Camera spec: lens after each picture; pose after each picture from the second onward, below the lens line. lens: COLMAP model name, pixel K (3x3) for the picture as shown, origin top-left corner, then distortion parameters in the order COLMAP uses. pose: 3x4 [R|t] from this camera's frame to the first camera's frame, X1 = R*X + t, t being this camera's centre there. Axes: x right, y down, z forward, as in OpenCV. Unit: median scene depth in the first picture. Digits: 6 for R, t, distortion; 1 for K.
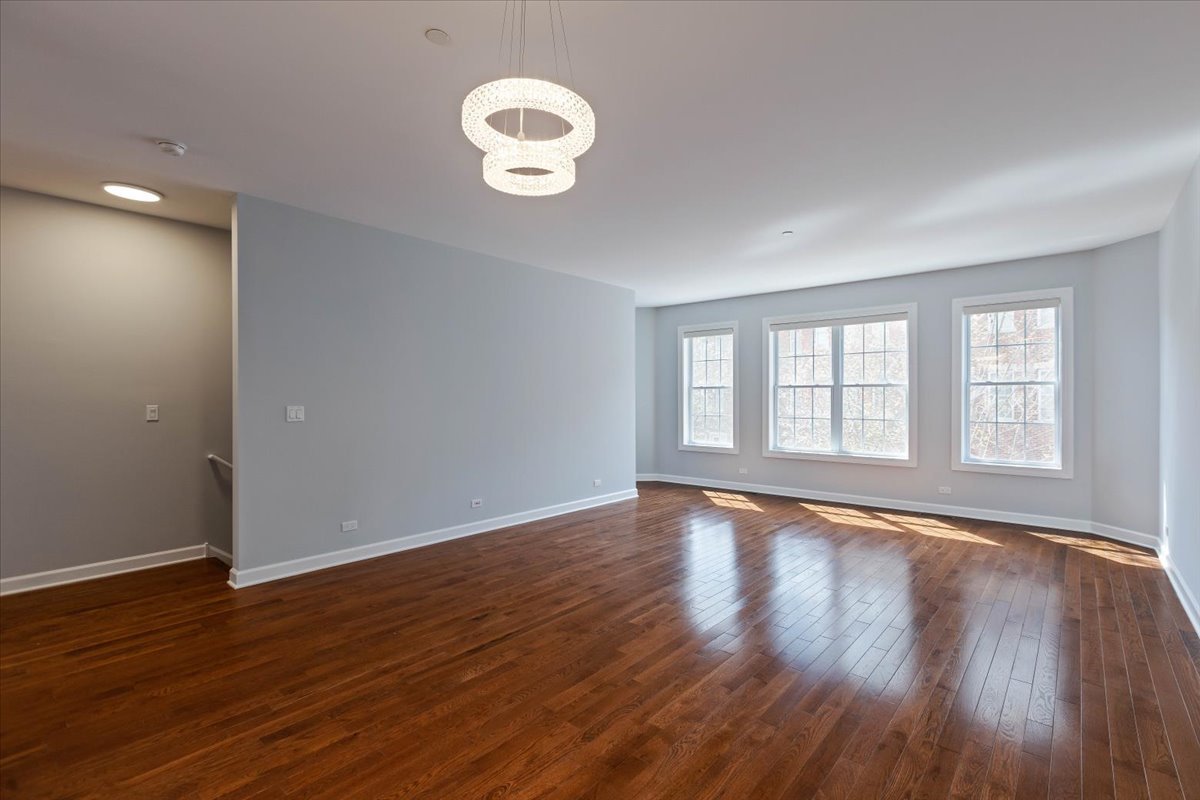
lens RADIAL K [[543.0, 0, 598.6], [0, 543.0, 398.7], [0, 0, 1]] dist [0.000073, -0.001279]
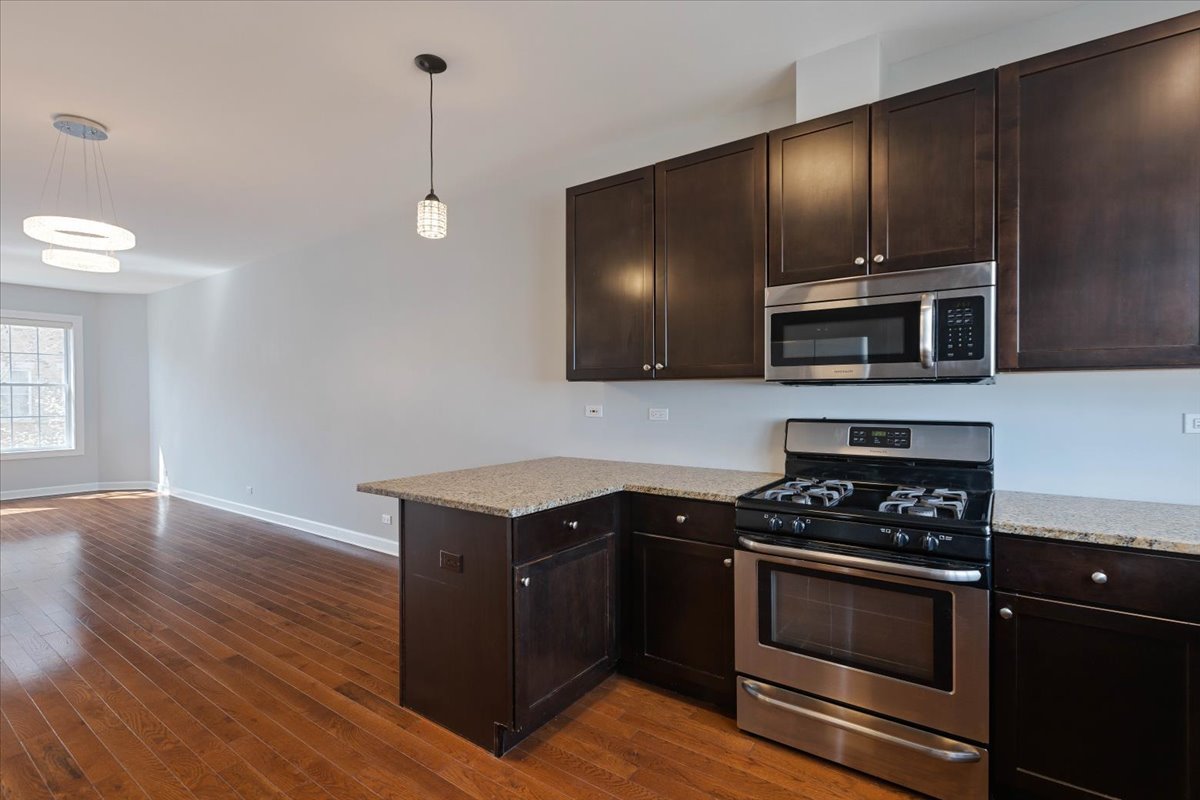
lens RADIAL K [[543.0, 0, 598.5], [0, 543.0, 400.4], [0, 0, 1]] dist [0.000073, -0.001279]
pose [[-0.093986, -0.003785, 0.995566, -0.629435], [0.007519, 0.999962, 0.004512, 0.011168], [-0.995545, 0.007909, -0.093954, -0.182876]]
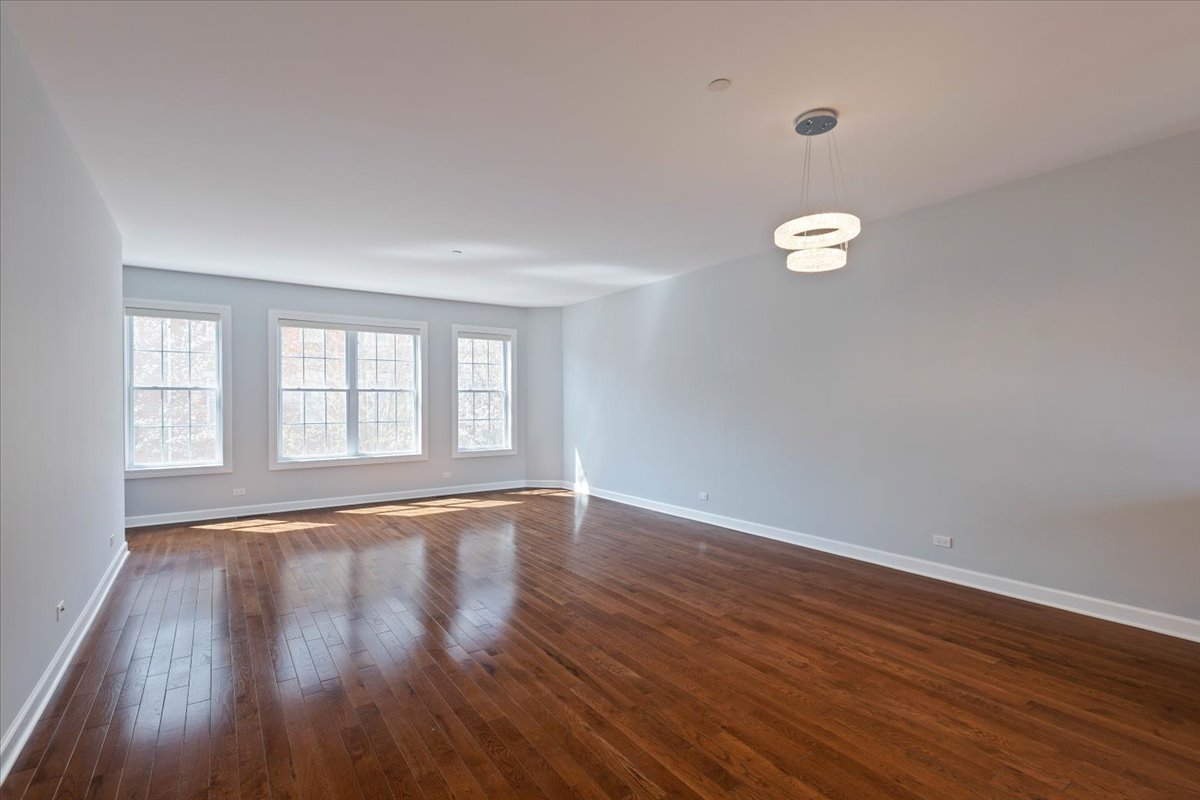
lens RADIAL K [[564.8, 0, 596.2], [0, 564.8, 402.0], [0, 0, 1]] dist [-0.009277, 0.000728]
pose [[0.239795, 0.000807, 0.970823, -0.622785], [0.004561, 0.999988, -0.001958, 0.003535], [-0.970813, 0.004898, 0.239788, 0.397630]]
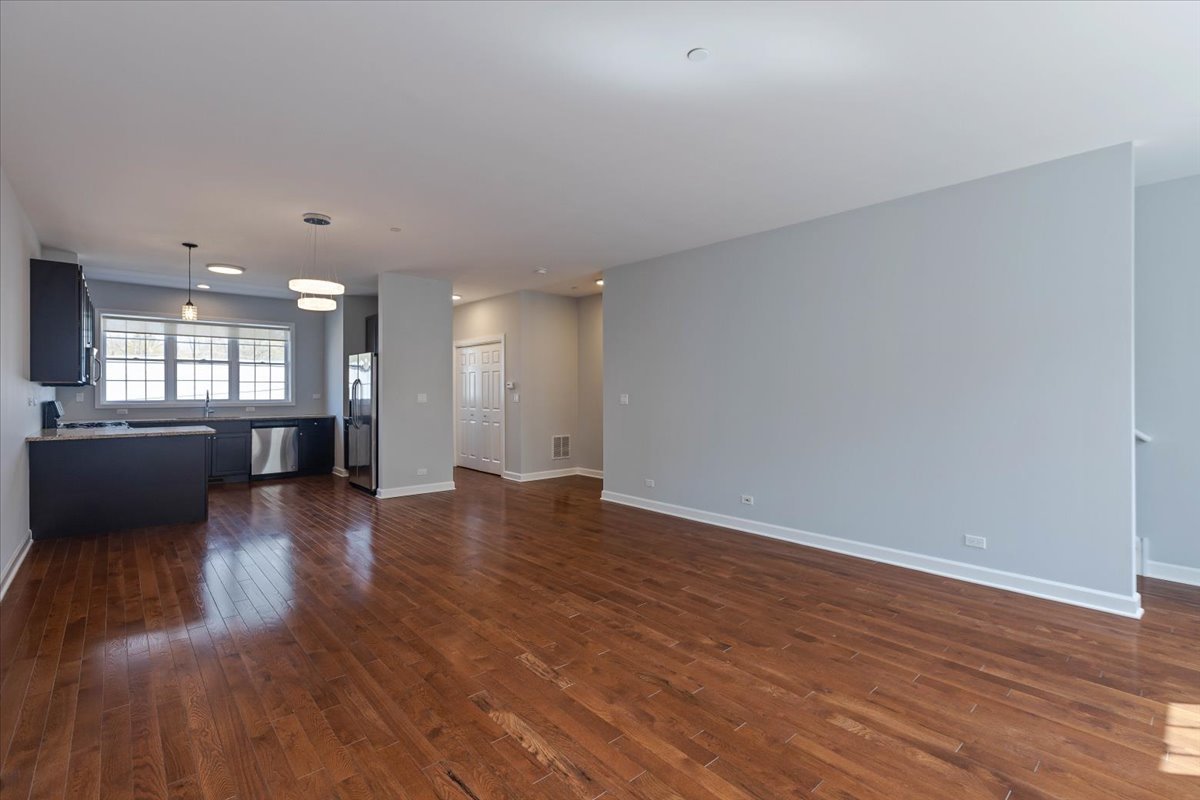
lens RADIAL K [[543.0, 0, 603.5], [0, 543.0, 389.4], [0, 0, 1]] dist [0.000073, -0.001279]
pose [[-0.111020, 0.000714, -0.993818, 0.747503], [-0.002593, 0.999996, 0.001008, -0.001477], [0.993815, 0.002689, -0.111018, 0.853664]]
